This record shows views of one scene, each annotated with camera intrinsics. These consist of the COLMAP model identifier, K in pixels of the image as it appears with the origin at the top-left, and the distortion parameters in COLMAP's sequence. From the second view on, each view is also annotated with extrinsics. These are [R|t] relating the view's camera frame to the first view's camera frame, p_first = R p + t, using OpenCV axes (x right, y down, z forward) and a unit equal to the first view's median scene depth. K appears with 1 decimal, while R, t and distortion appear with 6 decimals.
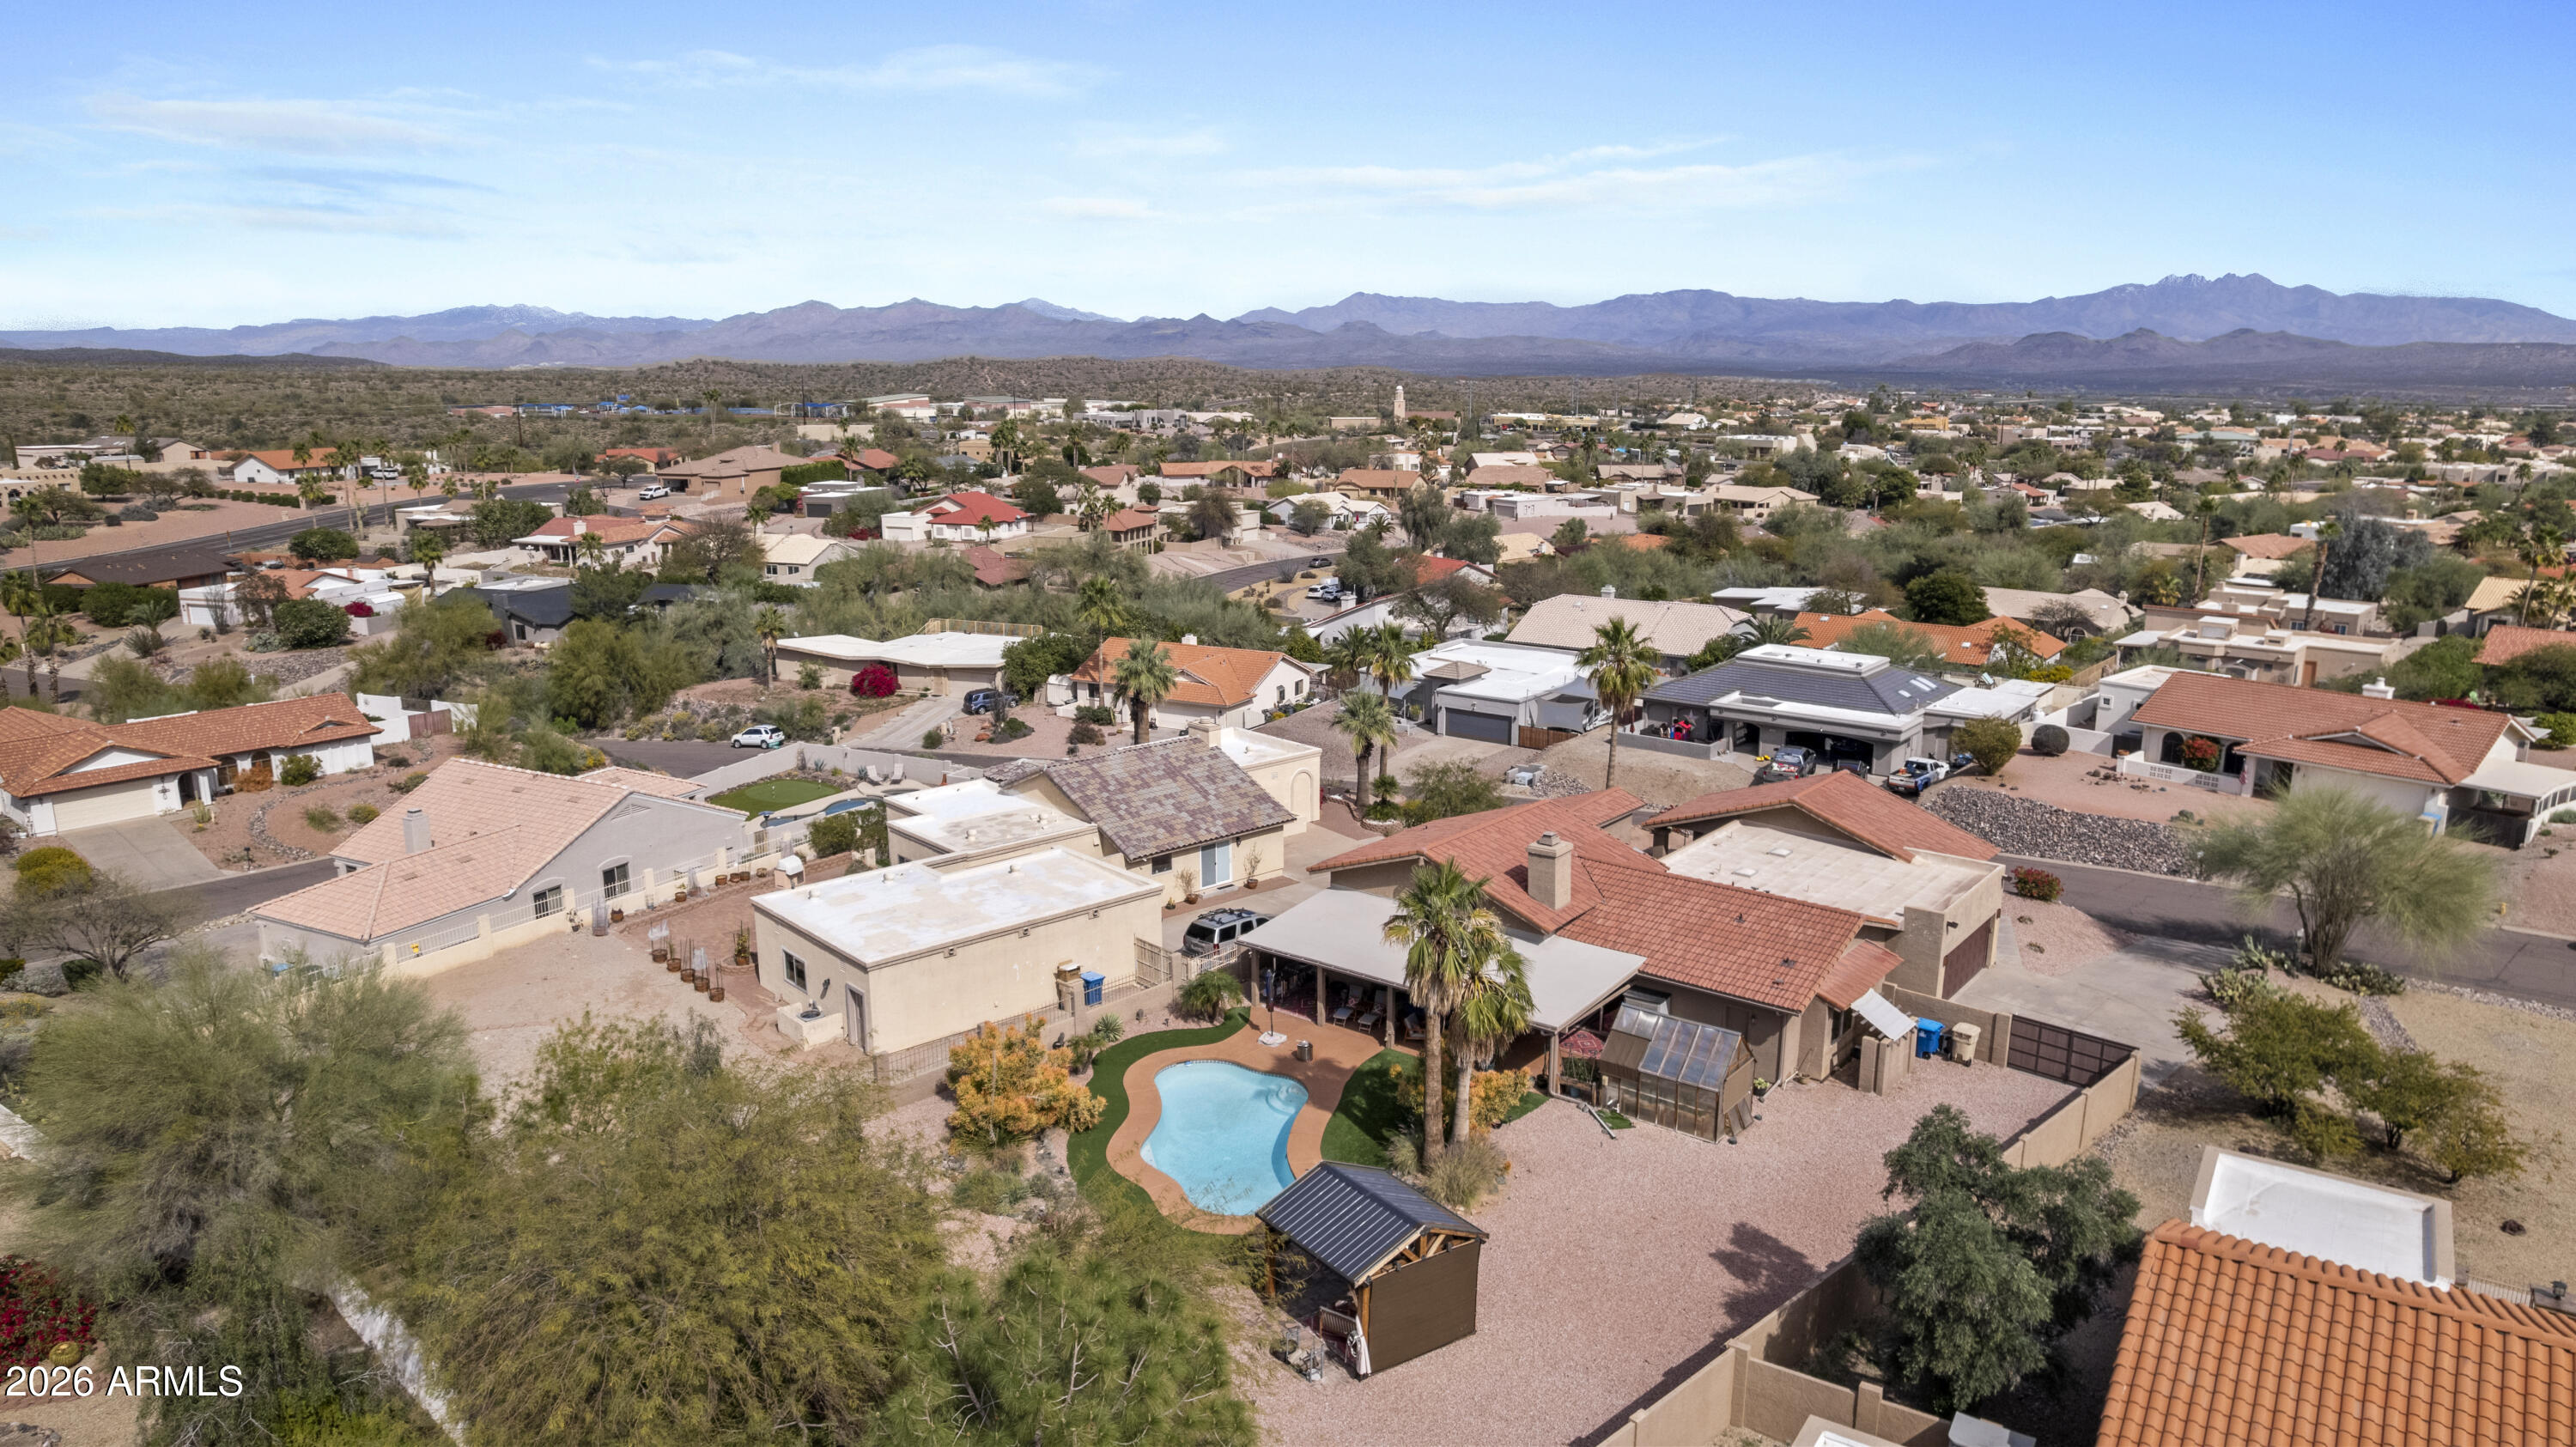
lens RADIAL K [[1646.0, 0, 1288.0], [0, 1646.0, 723.5], [0, 0, 1]] dist [-0.070414, 0.060831]
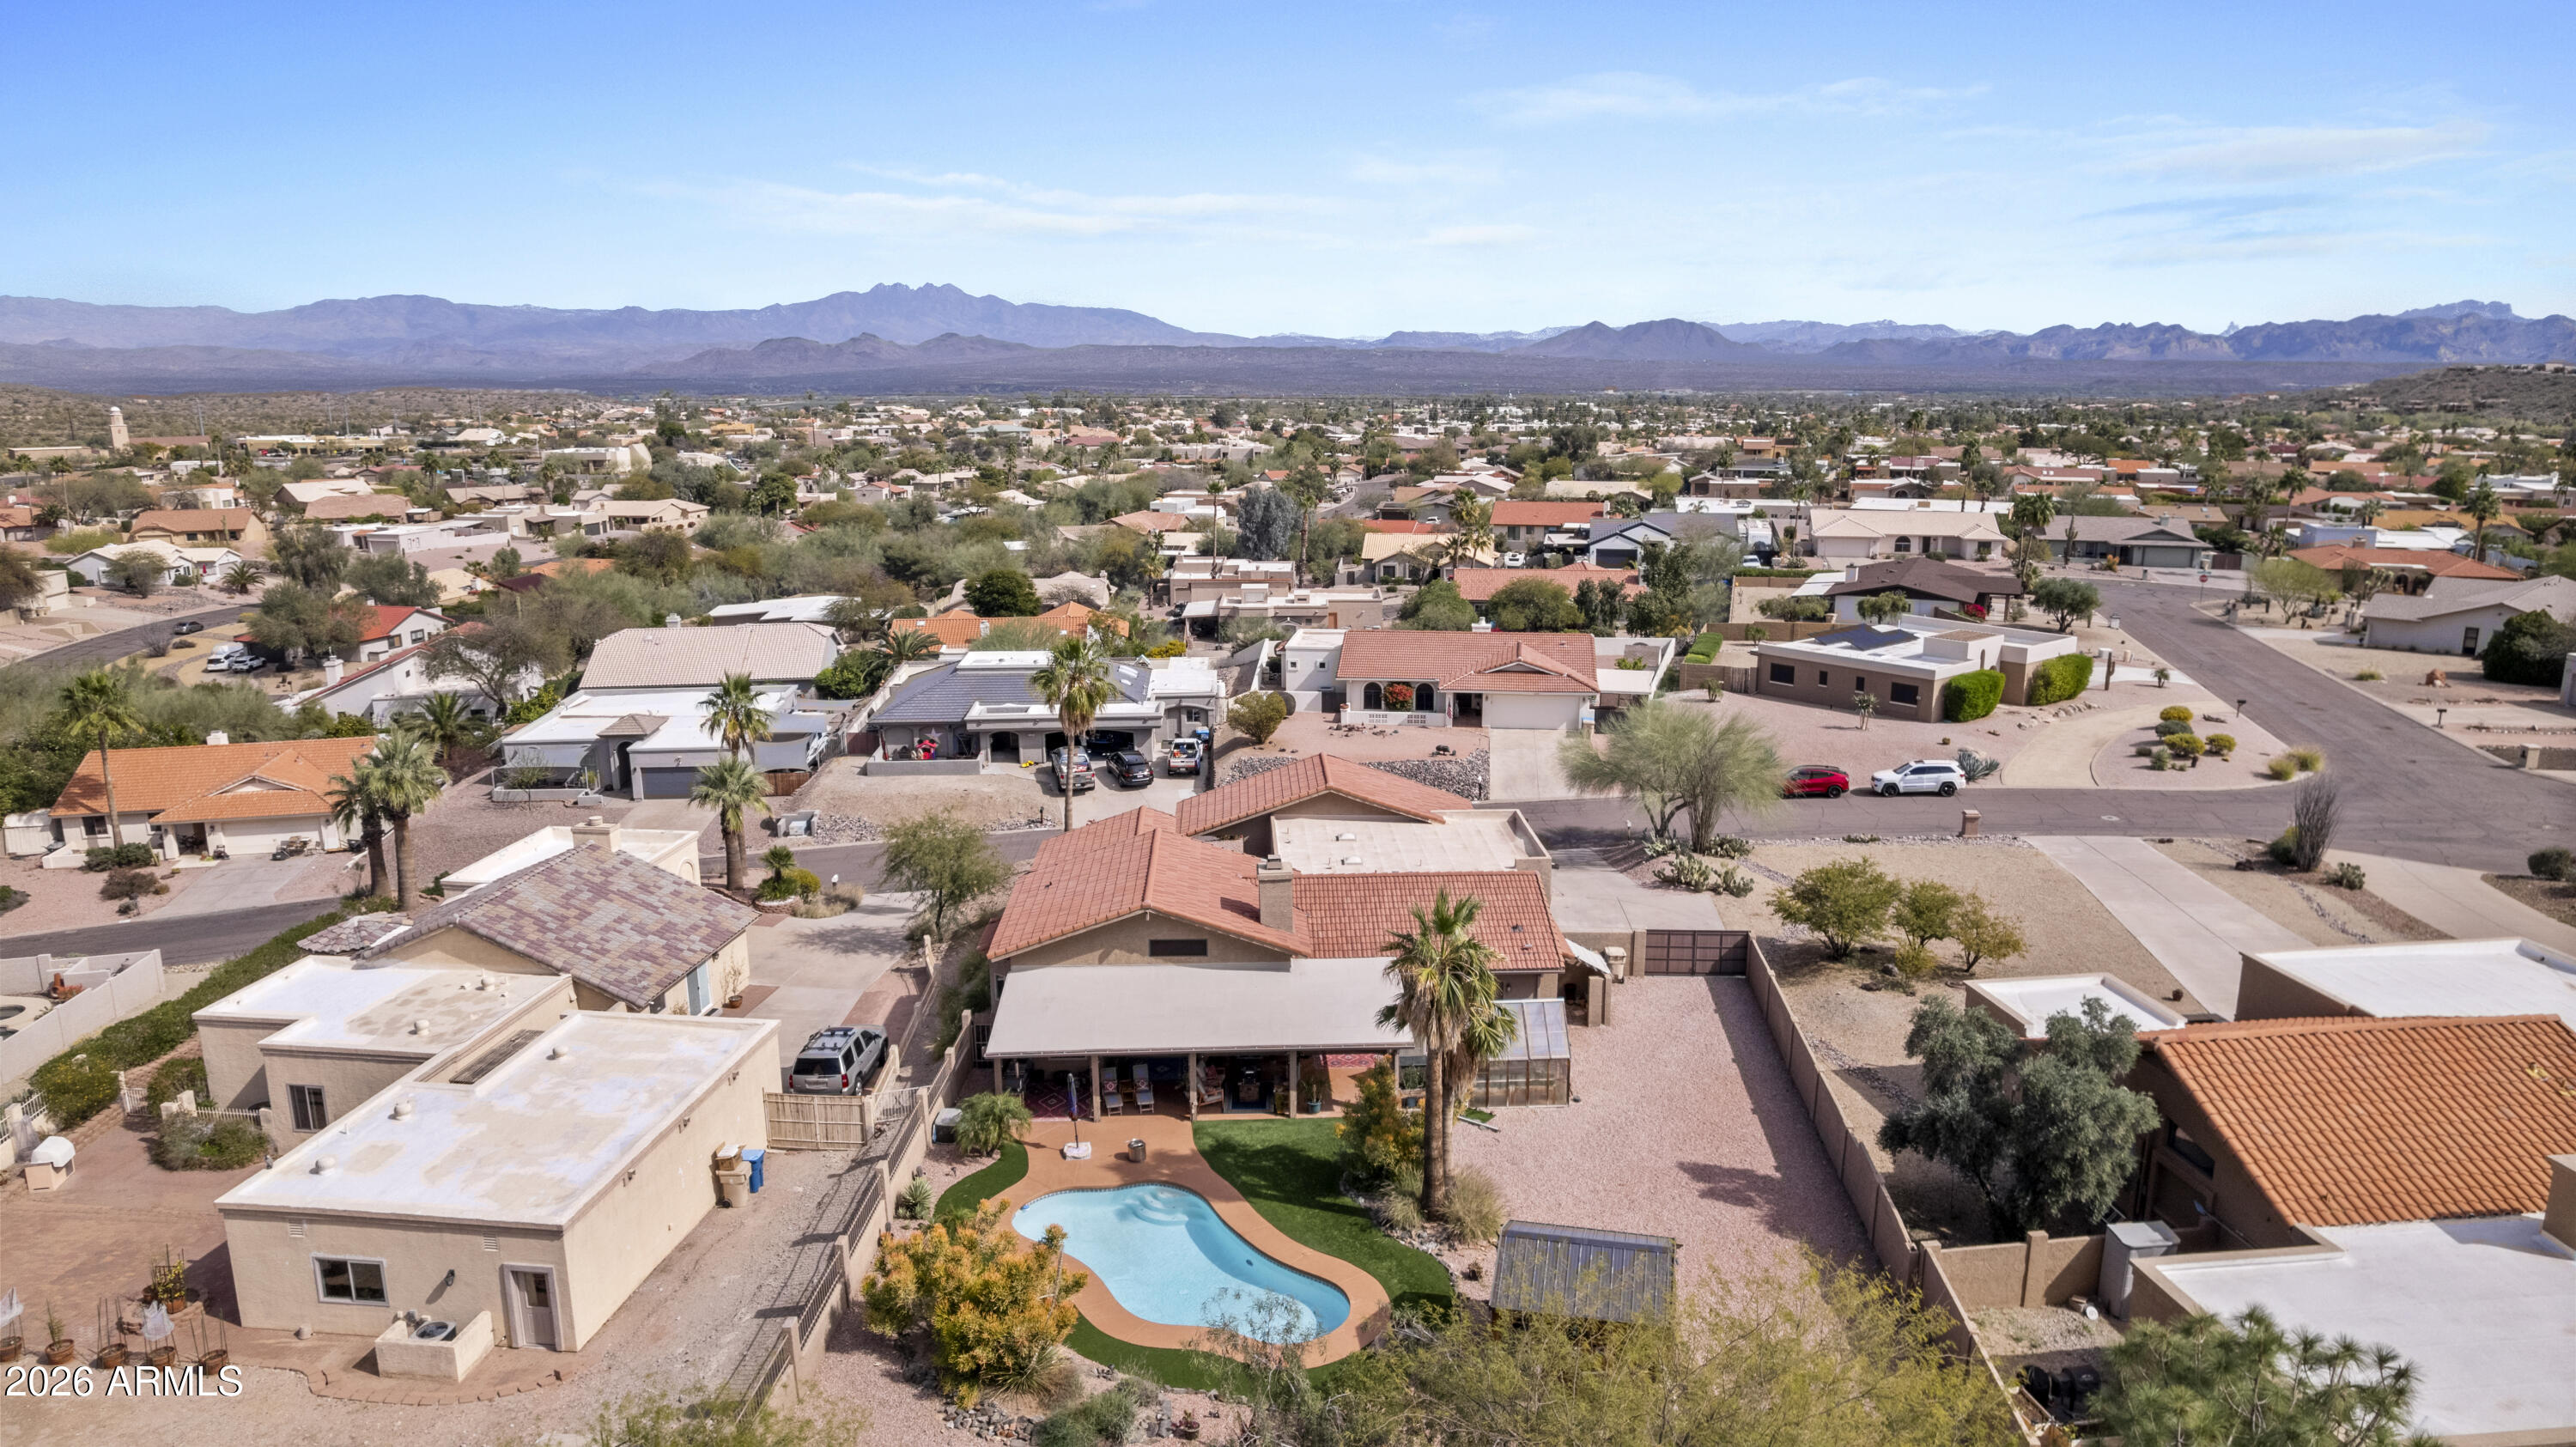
lens RADIAL K [[1646.0, 0, 1288.0], [0, 1646.0, 723.5], [0, 0, 1]] dist [-0.070414, 0.060831]
pose [[0.751122, -0.144671, 0.644116, -0.129621], [0.147132, 0.987837, 0.050298, -0.016833], [-0.643559, 0.056990, 0.763272, 0.072968]]
